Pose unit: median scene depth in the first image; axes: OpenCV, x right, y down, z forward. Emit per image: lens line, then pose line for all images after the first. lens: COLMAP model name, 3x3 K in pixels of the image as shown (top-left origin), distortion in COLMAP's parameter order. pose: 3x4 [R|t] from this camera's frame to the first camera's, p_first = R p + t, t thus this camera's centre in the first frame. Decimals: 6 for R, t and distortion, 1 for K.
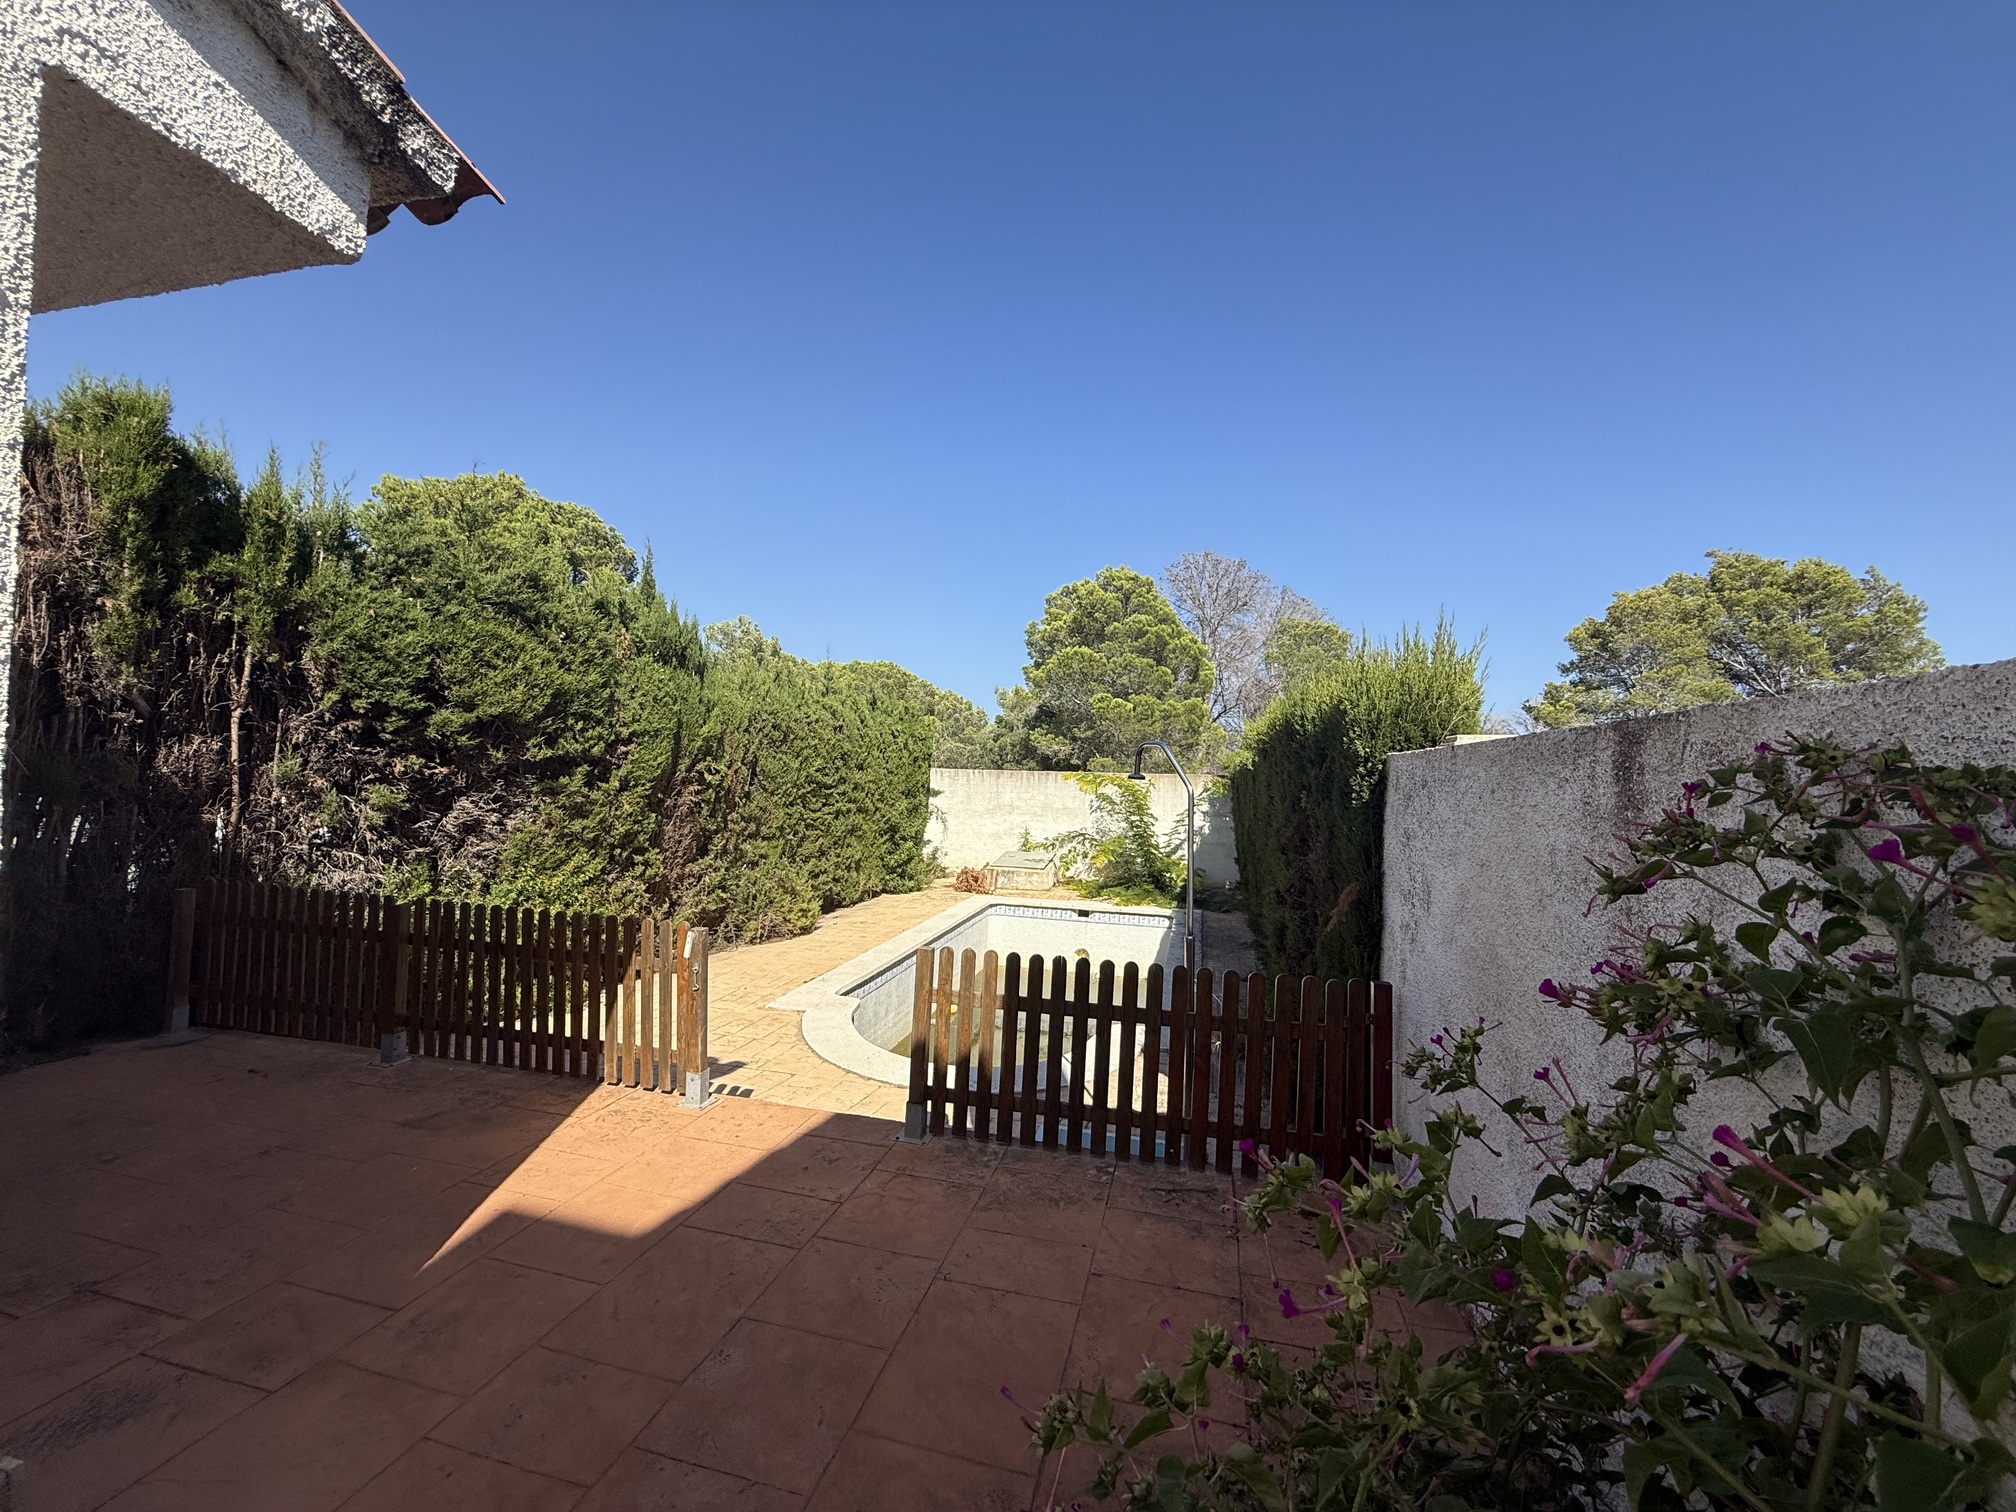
lens RADIAL K [[803.3, 0, 1000.6], [0, 803.3, 754.2], [0, 0, 1]] dist [-0.000454, 0.000256]
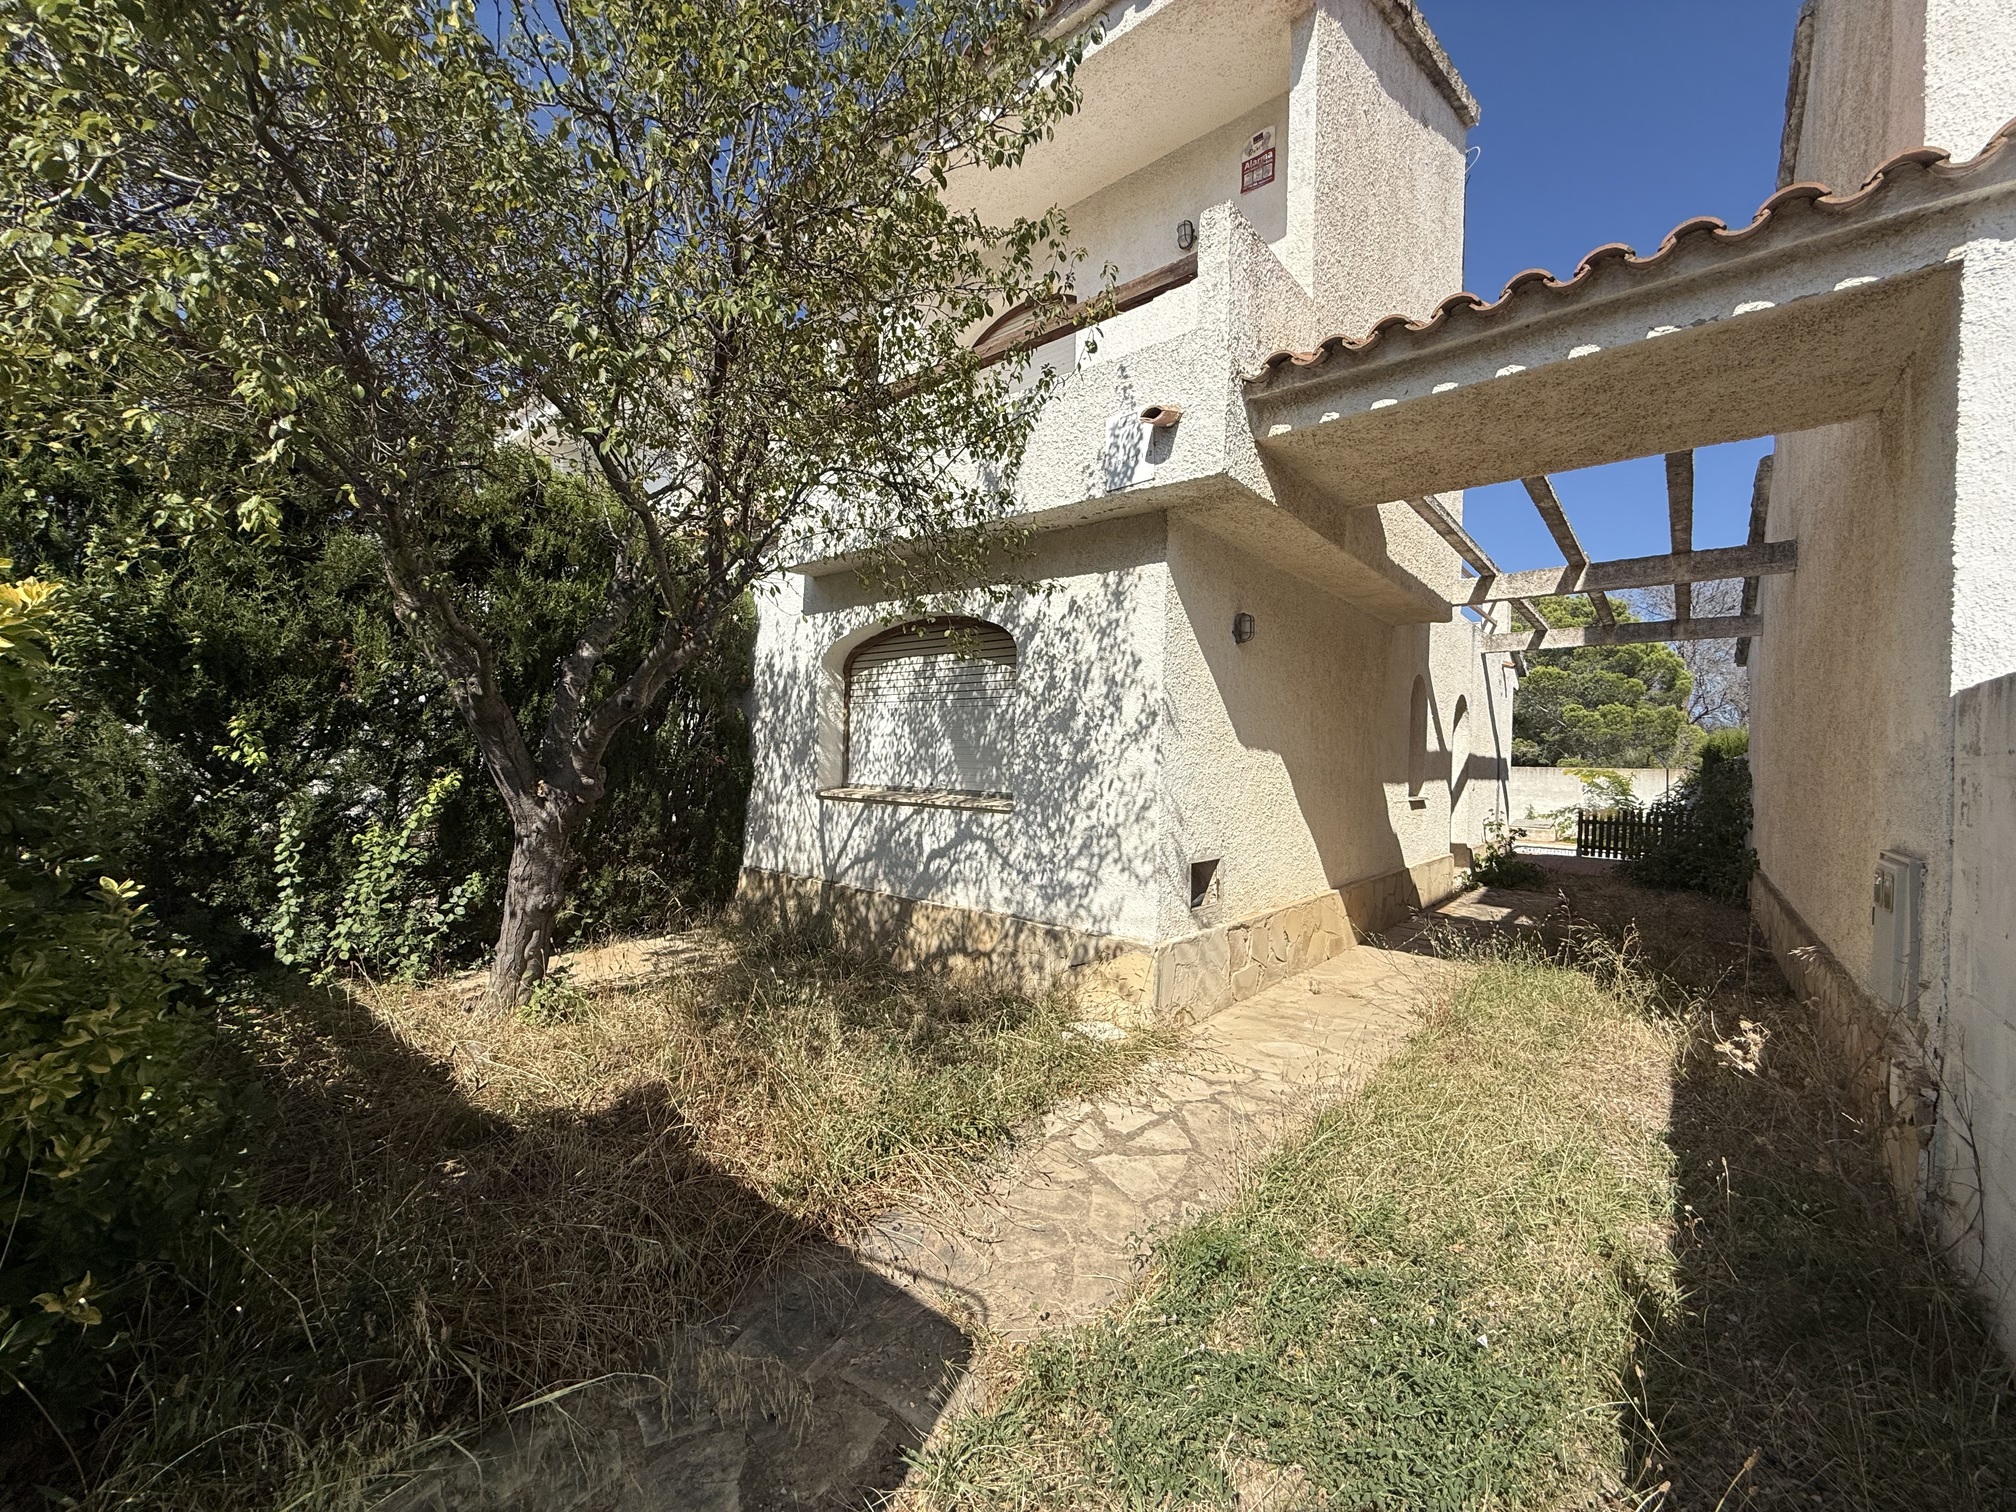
lens RADIAL K [[803.3, 0, 990.3], [0, 803.3, 748.7], [0, 0, 1]] dist [-0.000454, 0.000256]
pose [[0.891699, -0.006471, -0.452583, -0.193886], [0.005467, 0.999979, -0.003527, -0.017730], [0.452597, 0.000671, 0.891715, -0.855855]]
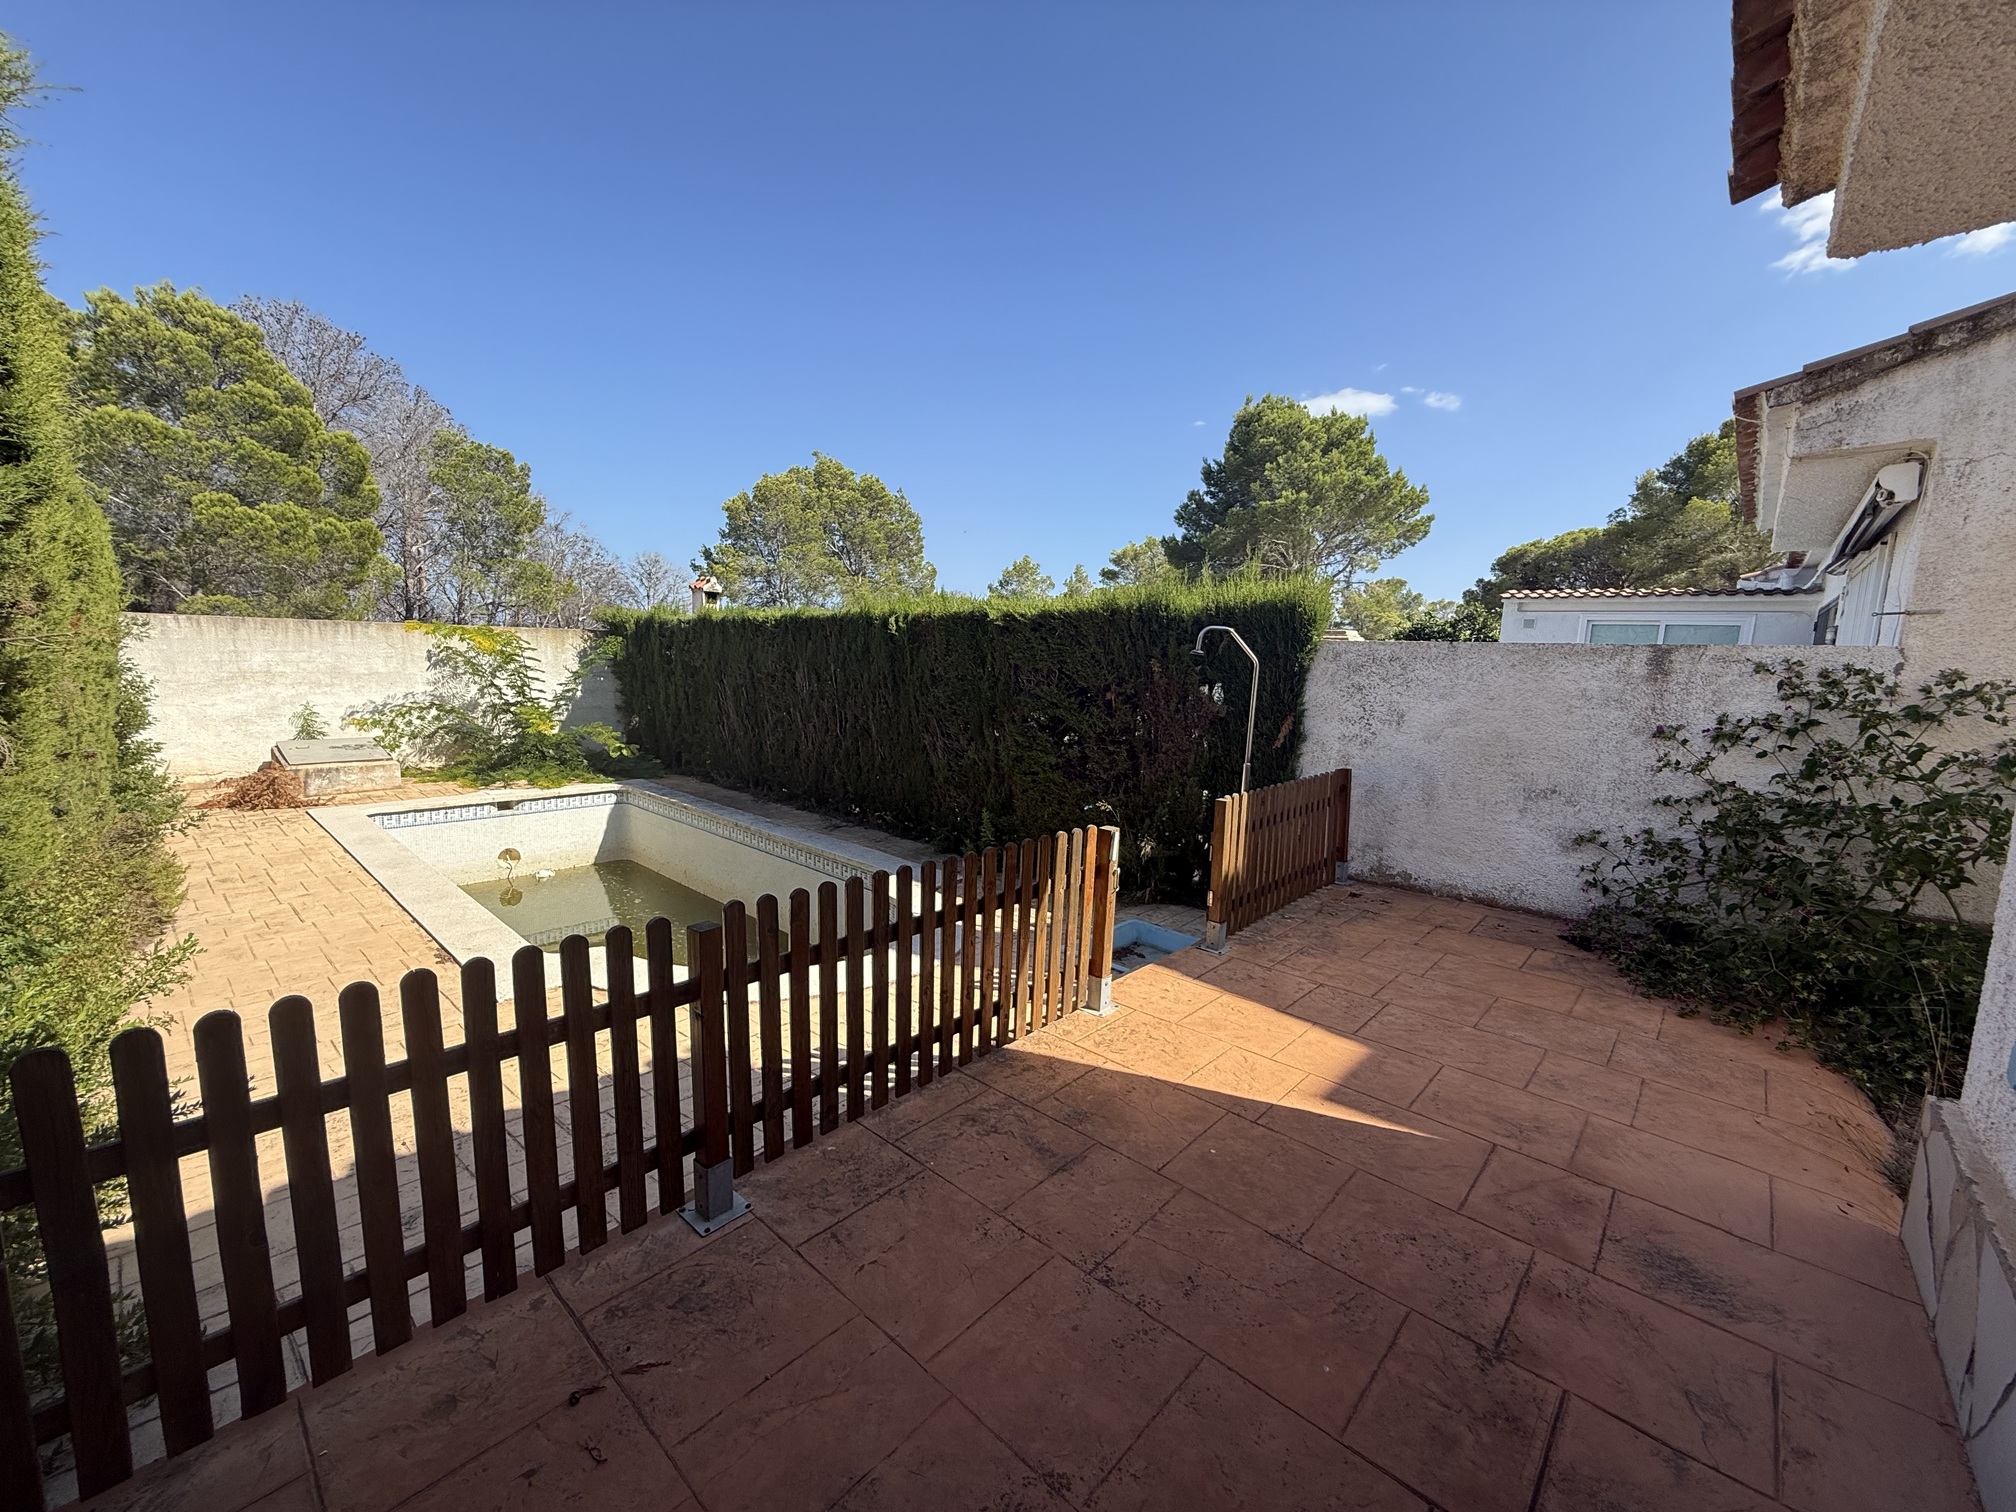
lens RADIAL K [[803.3, 0, 1005.4], [0, 803.3, 765.0], [0, 0, 1]] dist [-0.000454, 0.000256]
pose [[0.476671, -0.134473, 0.868736, -0.281957], [-0.041767, 0.983650, 0.175178, -0.001410], [-0.878089, -0.119787, 0.463261, 0.161382]]
